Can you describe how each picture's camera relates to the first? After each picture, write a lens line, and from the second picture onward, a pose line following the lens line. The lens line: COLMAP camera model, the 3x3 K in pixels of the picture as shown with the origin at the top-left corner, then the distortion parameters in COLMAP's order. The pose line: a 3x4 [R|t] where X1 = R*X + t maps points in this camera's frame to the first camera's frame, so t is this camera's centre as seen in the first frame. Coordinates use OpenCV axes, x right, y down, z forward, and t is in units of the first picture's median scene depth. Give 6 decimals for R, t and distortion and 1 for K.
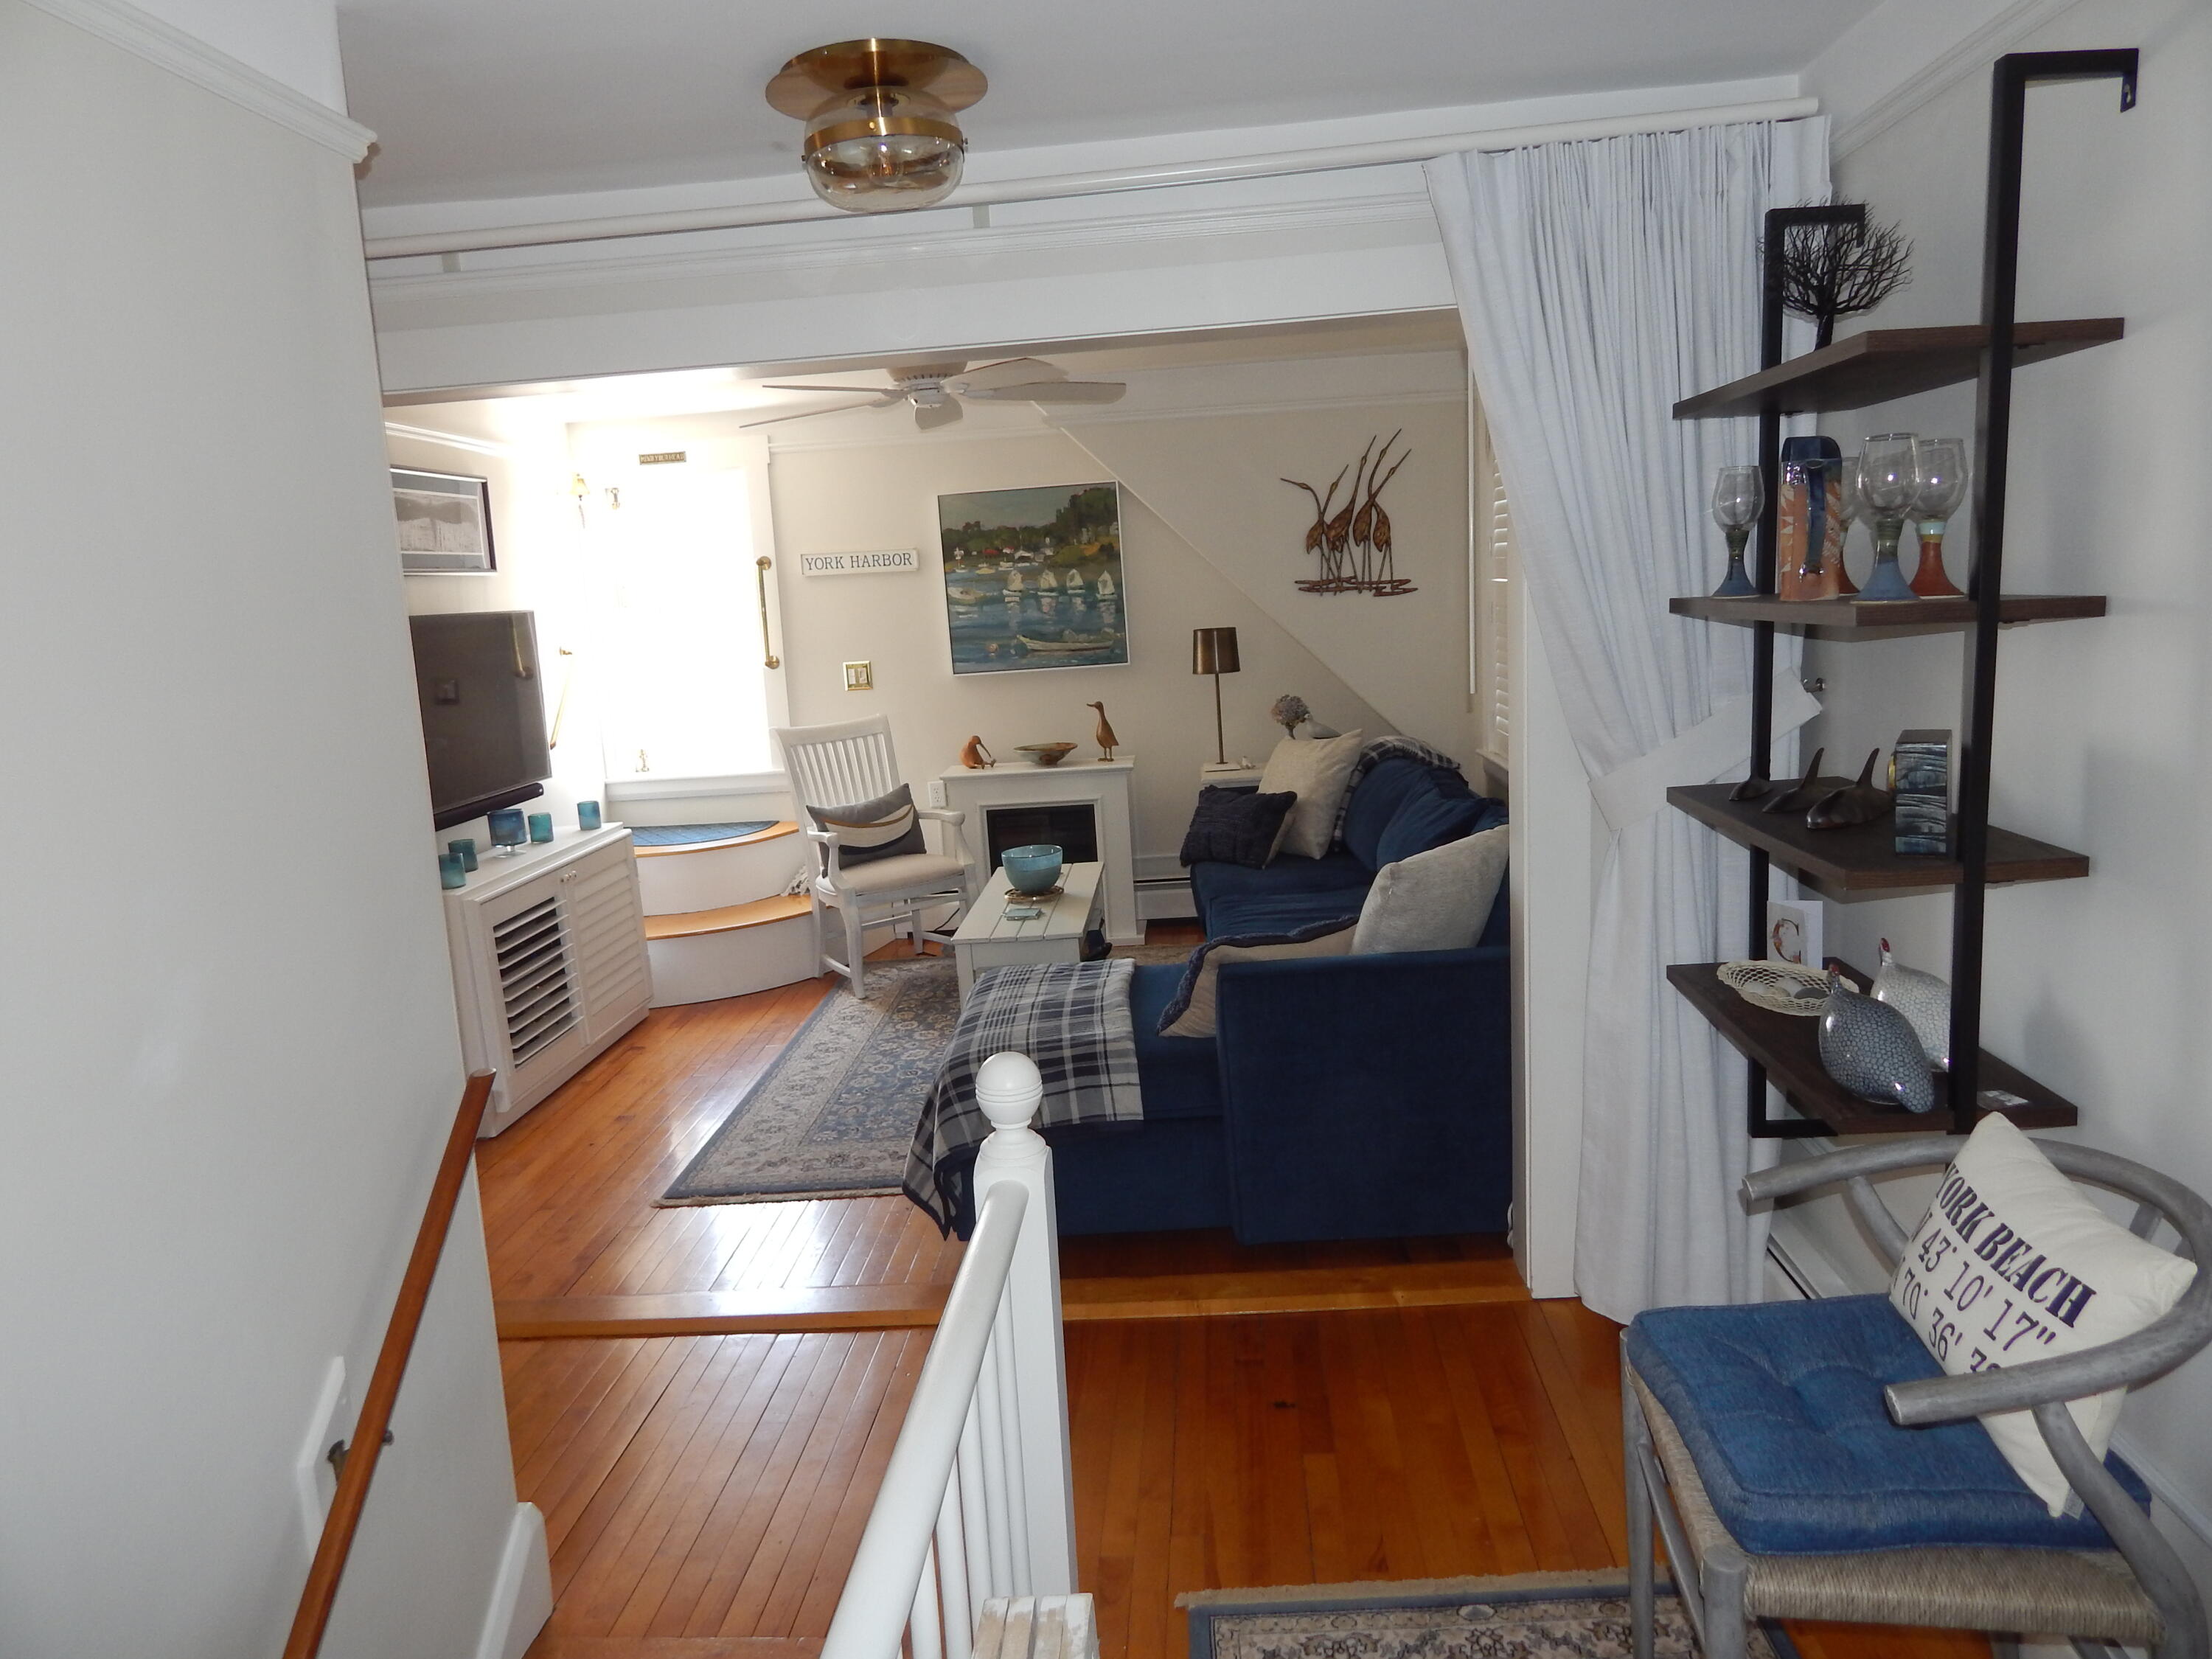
lens RADIAL K [[1466.6, 0, 1101.9], [0, 1466.6, 823.4], [0, 0, 1]] dist [0.029775, -0.038450]
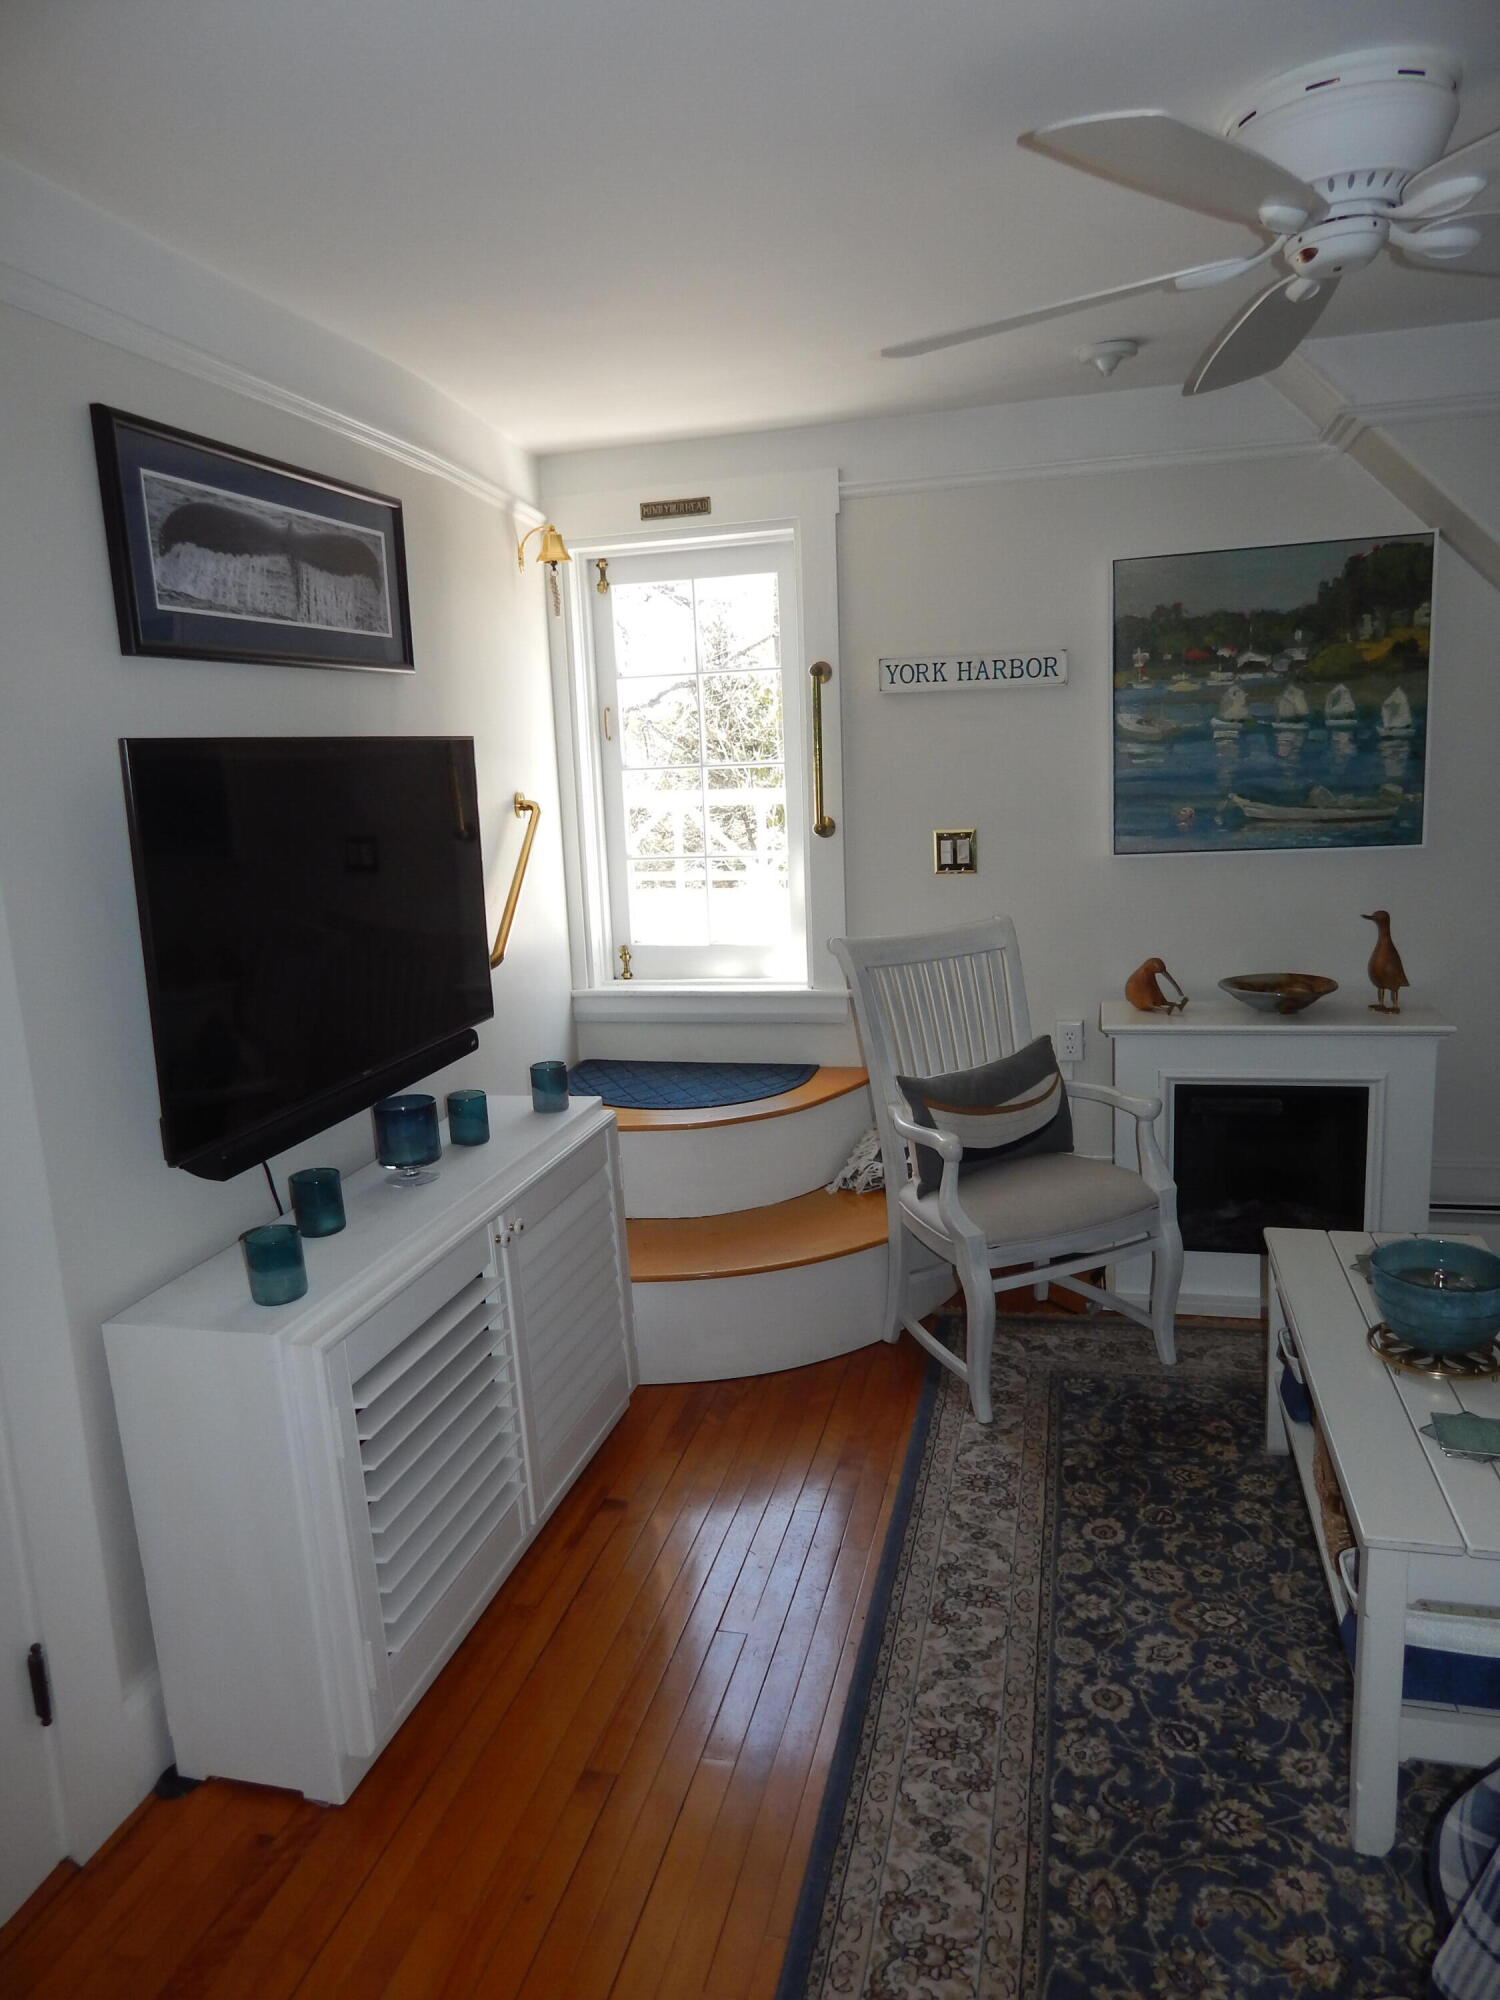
lens RADIAL K [[1326.0, 0, 754.1], [0, 1326.0, 1006.5], [0, 0, 1]] dist [0.029775, -0.038450]
pose [[0.983093, 0.051855, -0.175610, -0.151213], [-0.044451, 0.997960, 0.045835, -0.057150], [0.177629, -0.037254, 0.983392, 0.422796]]
